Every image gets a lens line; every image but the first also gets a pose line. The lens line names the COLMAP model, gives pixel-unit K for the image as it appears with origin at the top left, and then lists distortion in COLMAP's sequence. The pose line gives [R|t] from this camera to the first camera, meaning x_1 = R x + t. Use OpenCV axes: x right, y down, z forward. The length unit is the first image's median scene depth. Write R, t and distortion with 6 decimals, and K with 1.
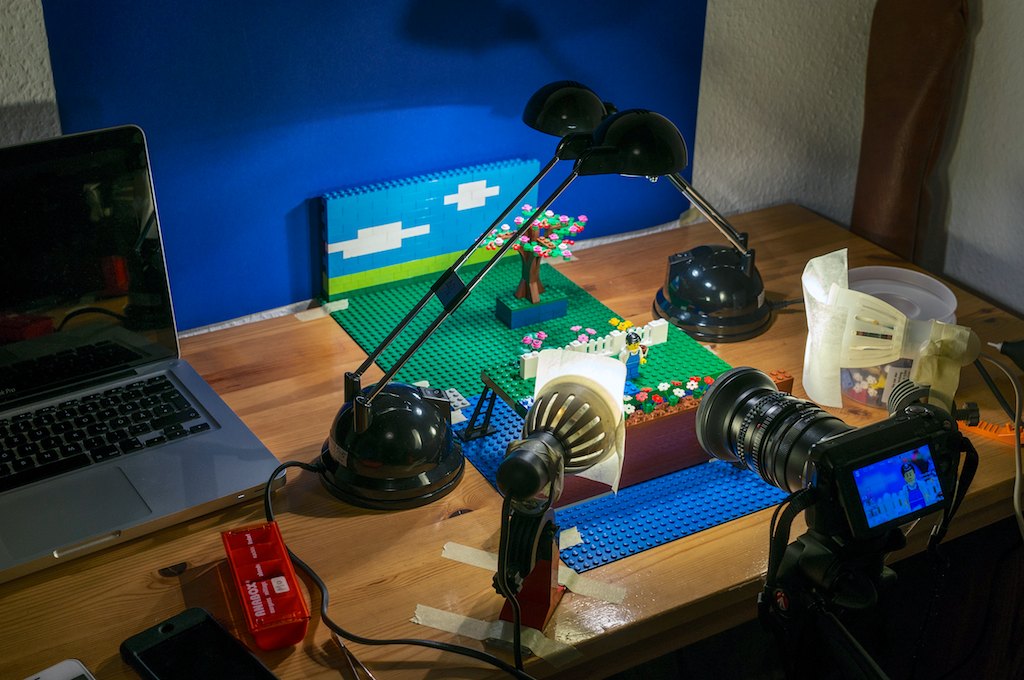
lens RADIAL K [[1323.9, 0, 508.0], [0, 1323.9, 338.6], [0, 0, 1]] dist [-0.001737, 0.000000]
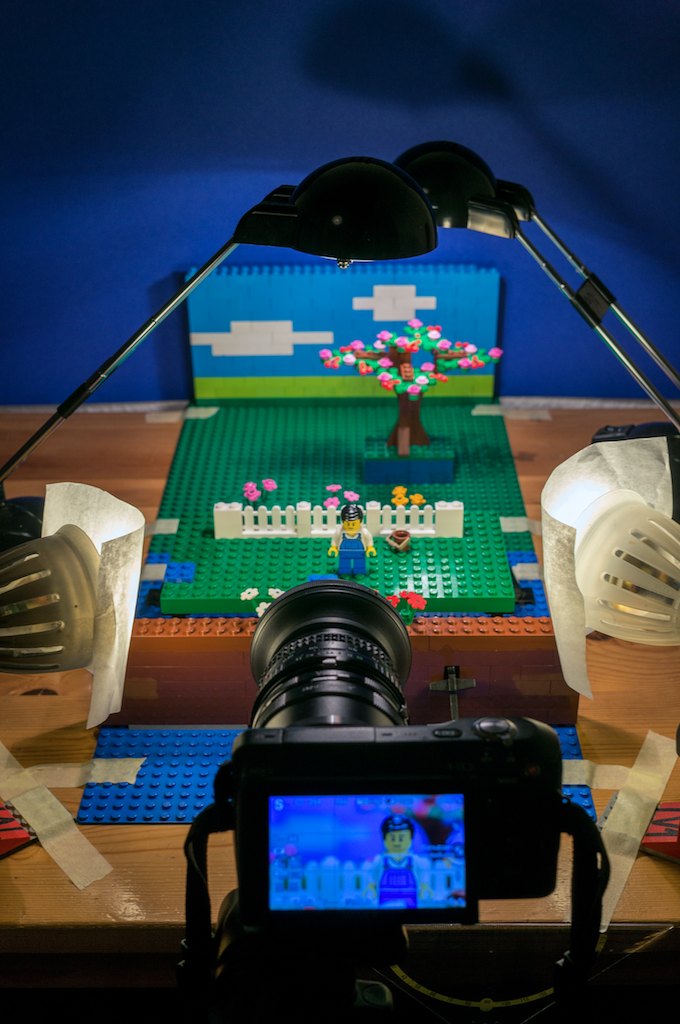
lens RADIAL K [[1323.9, 0, 342.6], [0, 1323.9, 509.7], [0, 0, 1]] dist [-0.001737, 0.000000]
pose [[0.866451, 0.213826, -0.451154, 0.325980], [-0.210781, 0.975830, 0.057690, -0.032952], [0.452586, 0.045109, 0.890579, 0.341997]]
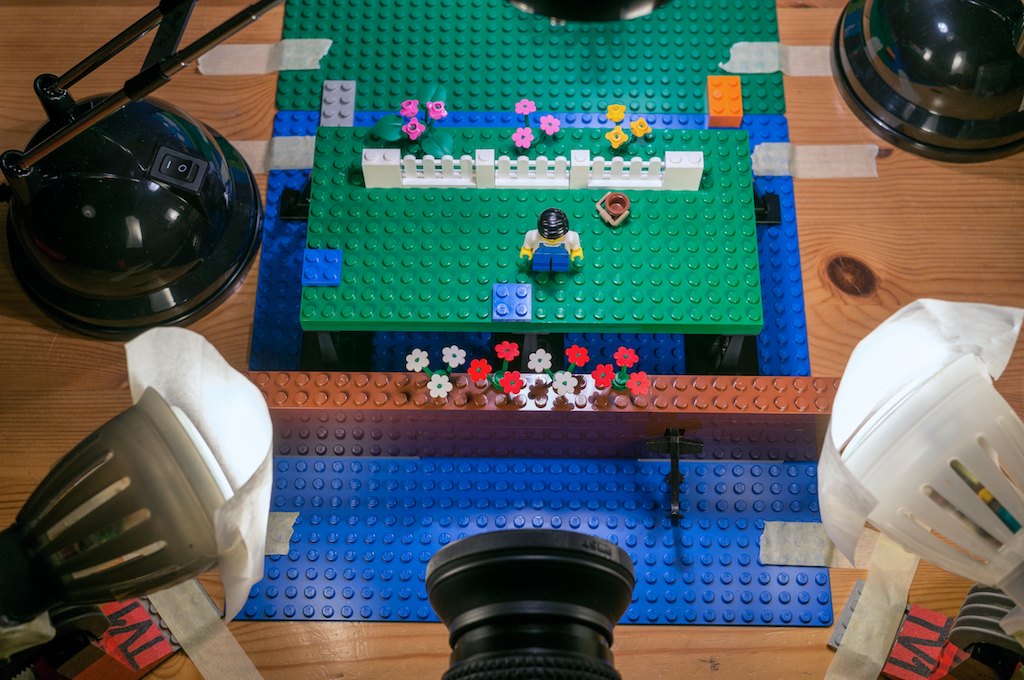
lens RADIAL K [[1323.9, 0, 509.9], [0, 1323.9, 336.7], [0, 0, 1]] dist [-0.001737, 0.000000]
pose [[0.866323, 0.442838, -0.231041, 0.176775], [-0.219589, 0.753128, 0.620144, -0.221498], [0.448627, -0.486511, 0.749694, 0.512173]]
